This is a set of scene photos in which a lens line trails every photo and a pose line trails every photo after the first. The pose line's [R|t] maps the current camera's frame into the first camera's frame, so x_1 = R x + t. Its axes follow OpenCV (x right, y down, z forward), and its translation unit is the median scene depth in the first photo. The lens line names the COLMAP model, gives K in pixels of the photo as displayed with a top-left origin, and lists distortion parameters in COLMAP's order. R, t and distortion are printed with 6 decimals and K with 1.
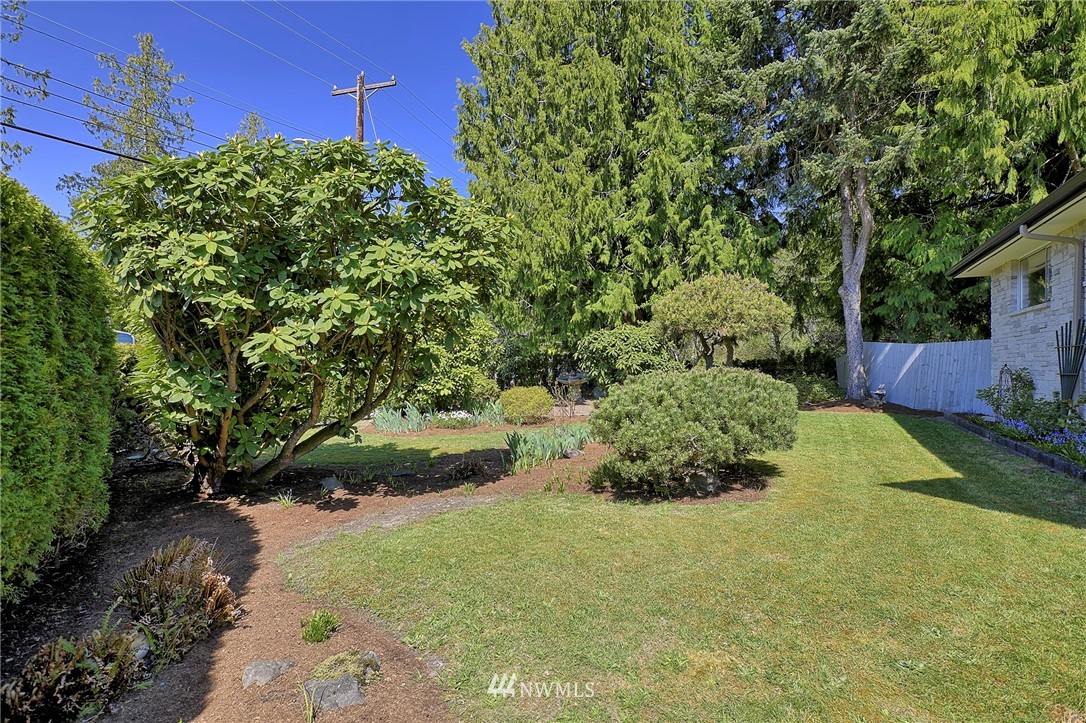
lens RADIAL K [[525.2, 0, 540.1], [0, 525.2, 363.0], [0, 0, 1]] dist [-0.020593, 0.016324]
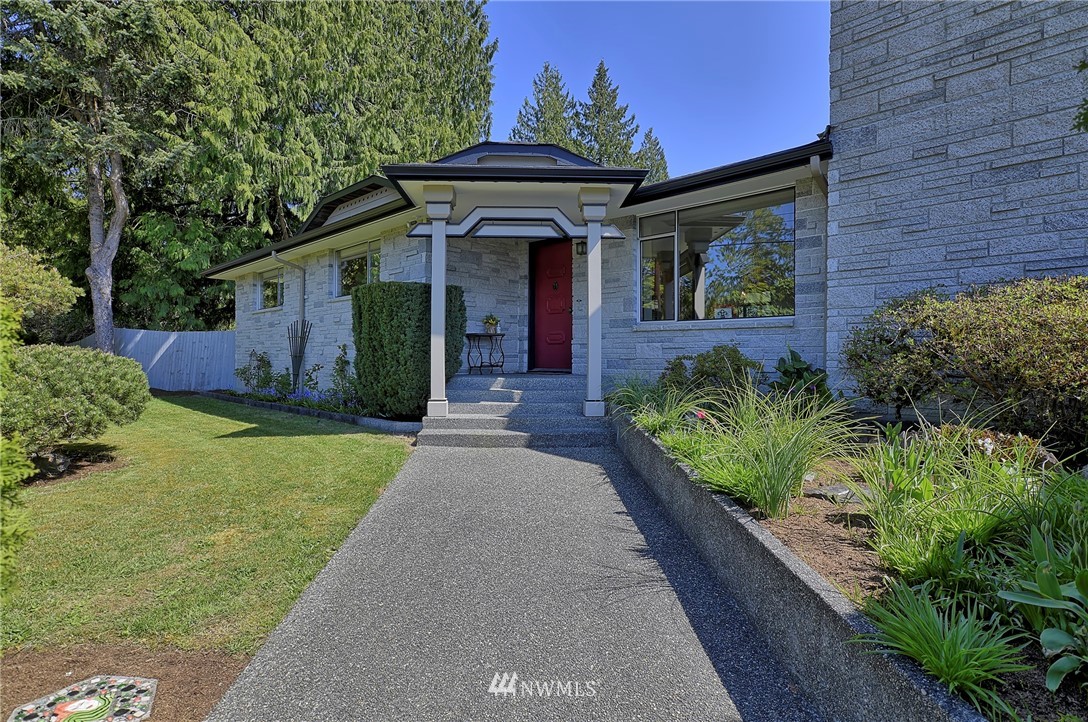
lens RADIAL K [[526.2, 0, 545.7], [0, 526.2, 361.5], [0, 0, 1]] dist [-0.020593, 0.016324]
pose [[0.246061, -0.009011, 0.969213, -0.201050], [-0.002476, 0.999948, 0.009925, 0.016145], [-0.969251, -0.004842, 0.246026, -0.051384]]
